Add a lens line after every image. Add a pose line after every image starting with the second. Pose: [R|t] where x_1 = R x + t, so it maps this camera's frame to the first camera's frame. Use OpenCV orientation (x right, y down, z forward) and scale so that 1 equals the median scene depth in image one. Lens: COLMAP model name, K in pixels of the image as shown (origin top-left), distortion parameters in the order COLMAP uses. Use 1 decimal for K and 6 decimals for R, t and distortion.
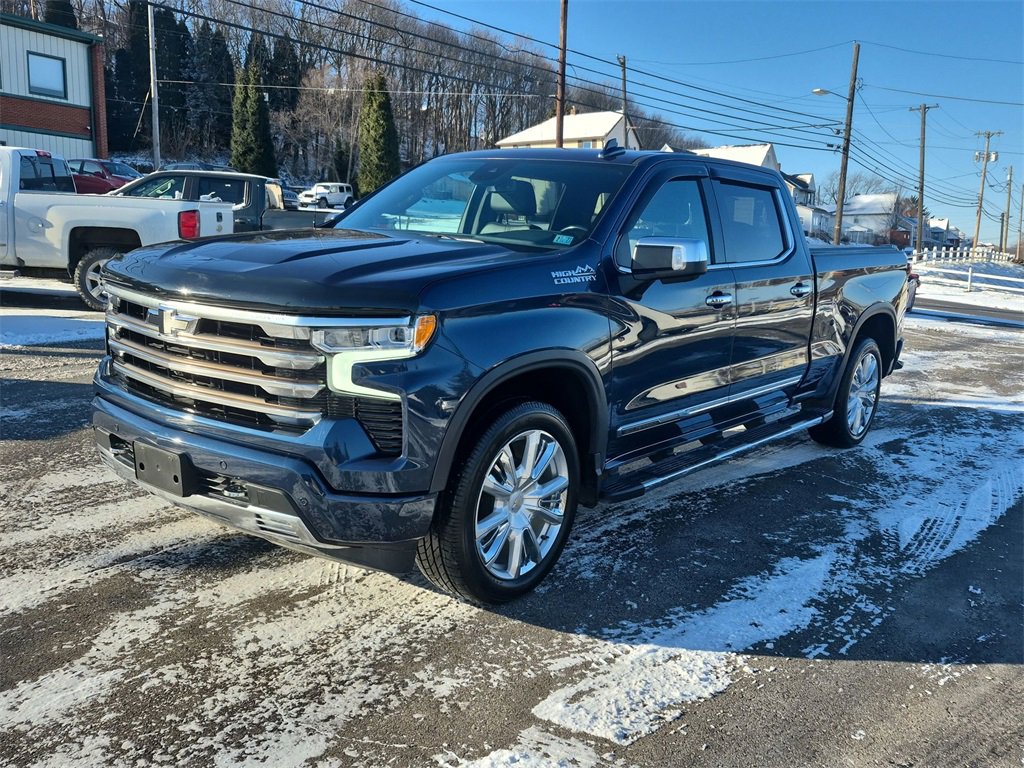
lens RADIAL K [[932.5, 0, 516.5], [0, 932.5, 379.7], [0, 0, 1]] dist [0.054388, 0.000000]
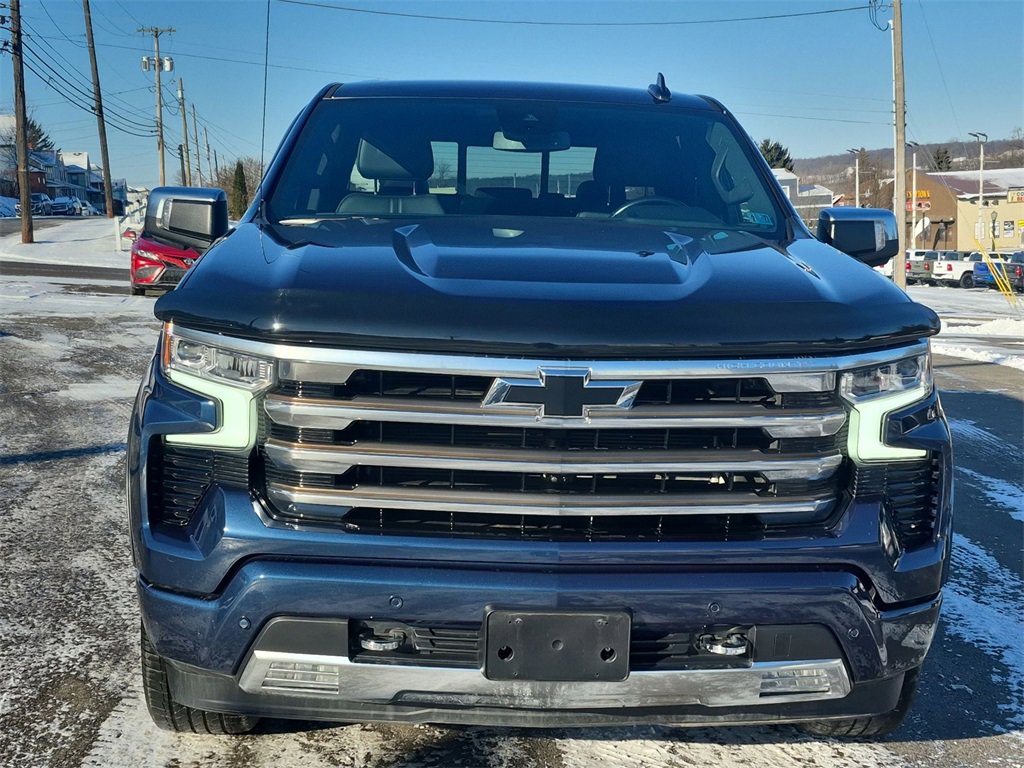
lens RADIAL K [[1468.7, 0, 530.7], [0, 1468.7, 379.2], [0, 0, 1]] dist [0.100143, 0.000000]
pose [[0.748629, -0.118676, 0.652281, -0.802997], [0.130667, 0.990962, 0.030328, -0.082813], [-0.649985, 0.062528, 0.757370, 0.256267]]
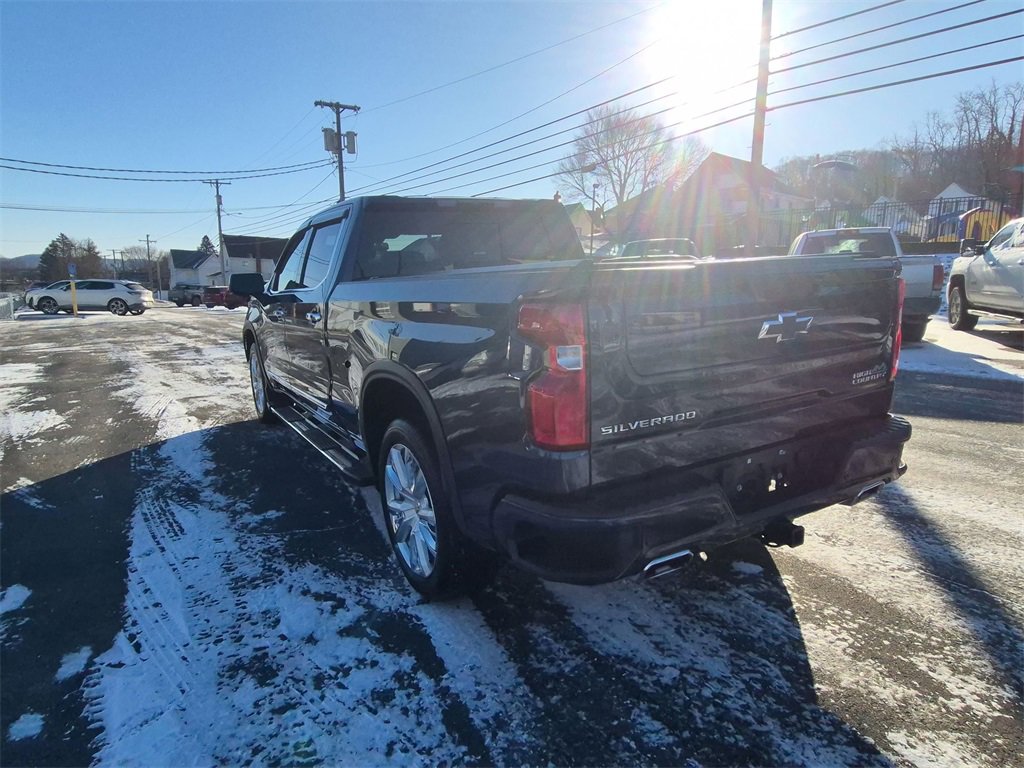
lens RADIAL K [[622.5, 0, 507.5], [0, 622.5, 389.7], [0, 0, 1]] dist [-0.002021, -0.007843]
pose [[-0.361741, 0.133919, -0.922610, 1.143991], [-0.144304, 0.969659, 0.197327, -0.242072], [0.921043, 0.204517, -0.331440, 1.895290]]
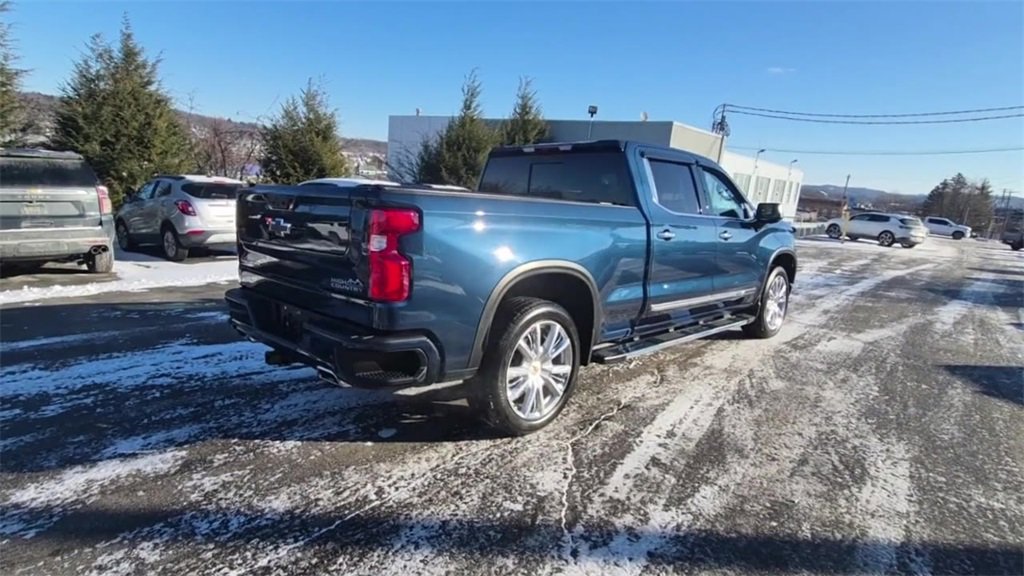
lens RADIAL K [[553.5, 0, 510.5], [0, 553.5, 294.3], [0, 0, 1]] dist [0.002722, 0.000004]
pose [[-0.989948, -0.113349, 0.084592, 0.213772], [-0.079051, 0.939385, 0.333626, -0.409694], [-0.117280, 0.323585, -0.938903, 2.605468]]
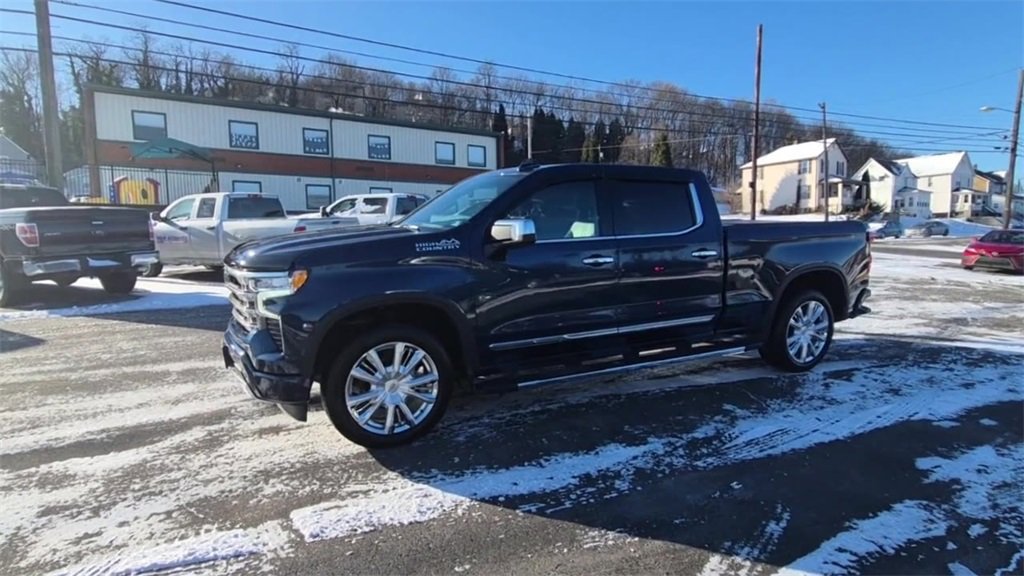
lens RADIAL K [[551.8, 0, 512.0], [0, 551.8, 295.9], [0, 0, 1]] dist [0.005894, -0.002755]
pose [[0.904593, 0.008757, -0.426185, 0.520815], [-0.024772, 0.999179, -0.032051, -0.000016], [0.425555, 0.039551, 0.904068, 0.190168]]
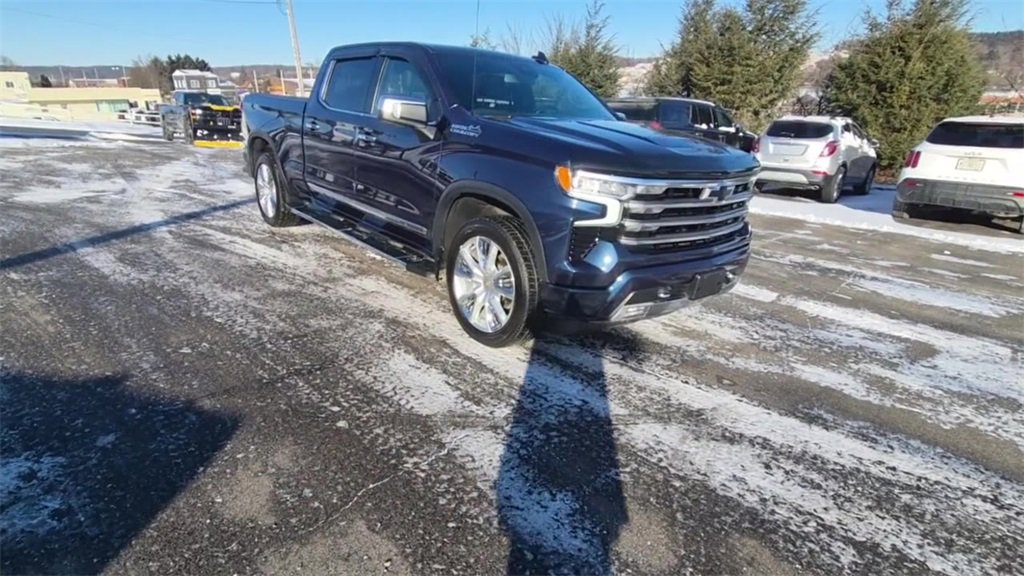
lens RADIAL K [[553.5, 0, 509.4], [0, 553.5, 299.3], [0, 0, 1]] dist [0.002722, 0.000004]
pose [[0.198803, -0.363223, 0.910245, -1.106204], [0.120921, 0.930778, 0.345007, -0.211763], [-0.972551, 0.041480, 0.228963, 0.928742]]
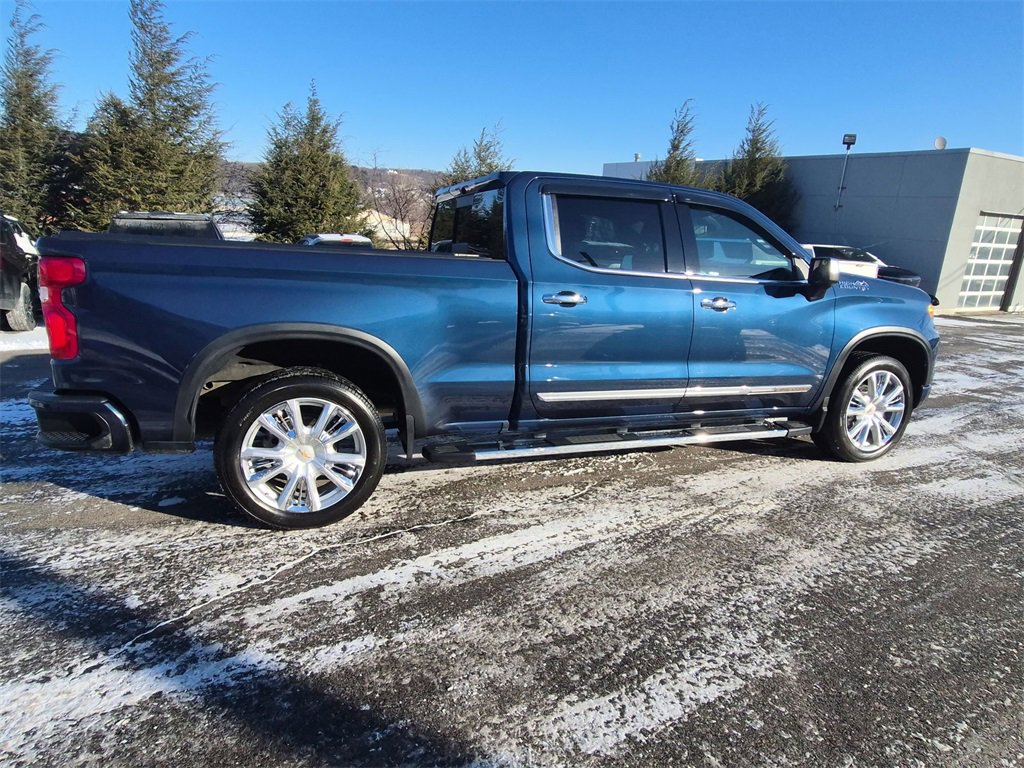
lens RADIAL K [[622.5, 0, 507.0], [0, 622.5, 391.4], [0, 0, 1]] dist [-0.002021, -0.007843]
pose [[-0.861457, -0.197906, 0.467681, -0.307971], [-0.003007, 0.922910, 0.385004, -0.402238], [-0.507822, 0.330258, -0.795642, 2.332510]]
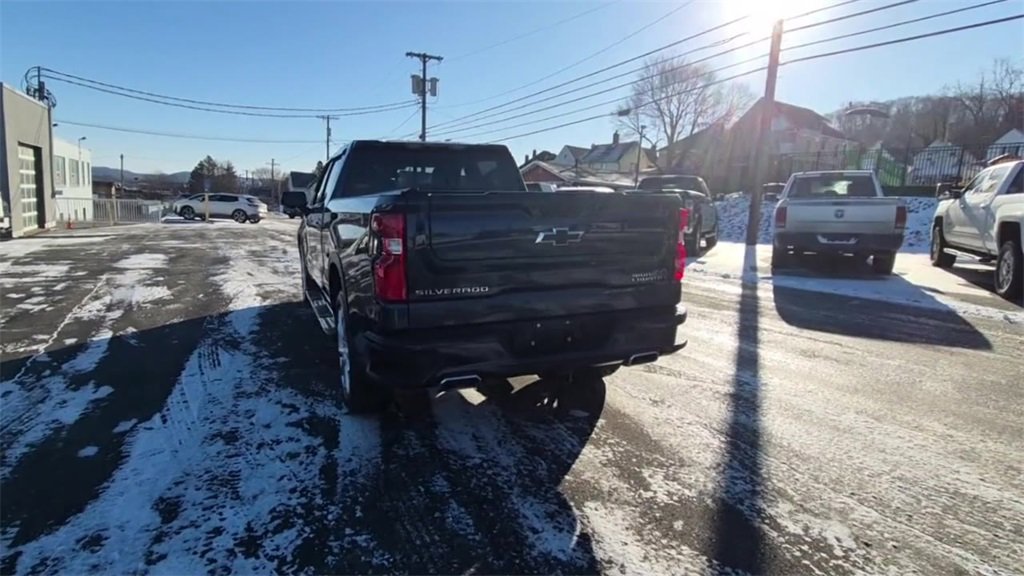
lens RADIAL K [[553.5, 0, 496.1], [0, 553.5, 290.1], [0, 0, 1]] dist [0.002722, 0.000004]
pose [[-0.487735, 0.086687, -0.868677, 1.226128], [-0.176619, 0.964682, 0.195434, -0.280940], [0.854939, 0.248745, -0.455198, 2.187466]]
